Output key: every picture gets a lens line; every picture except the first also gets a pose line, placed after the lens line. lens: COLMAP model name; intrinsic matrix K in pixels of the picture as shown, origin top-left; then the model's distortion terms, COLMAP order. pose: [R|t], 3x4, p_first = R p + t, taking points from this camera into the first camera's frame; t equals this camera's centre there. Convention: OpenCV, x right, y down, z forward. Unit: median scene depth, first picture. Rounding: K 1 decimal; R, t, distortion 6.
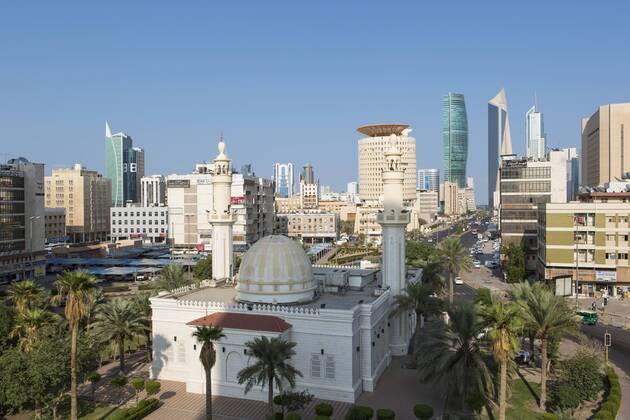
lens RADIAL K [[501.5, 0, 313.6], [0, 501.5, 207.2], [0, 0, 1]] dist [0.006958, -0.005132]
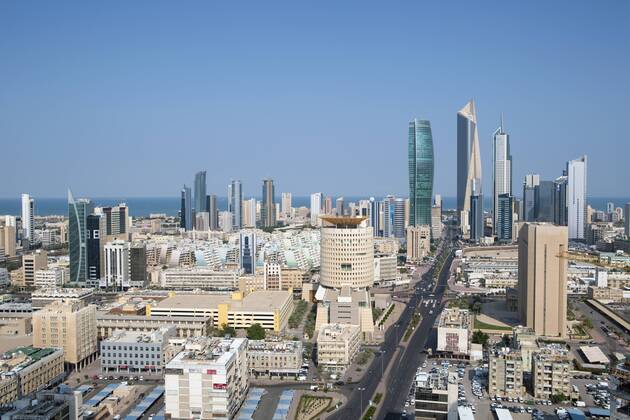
lens RADIAL K [[553.0, 0, 317.3], [0, 553.0, 210.0], [0, 0, 1]] dist [-0.079676, 0.036071]
pose [[0.996919, 0.004222, 0.078325, -0.006029], [-0.005166, 0.999916, 0.011851, -0.148776], [-0.078269, -0.012219, 0.996857, -0.124944]]
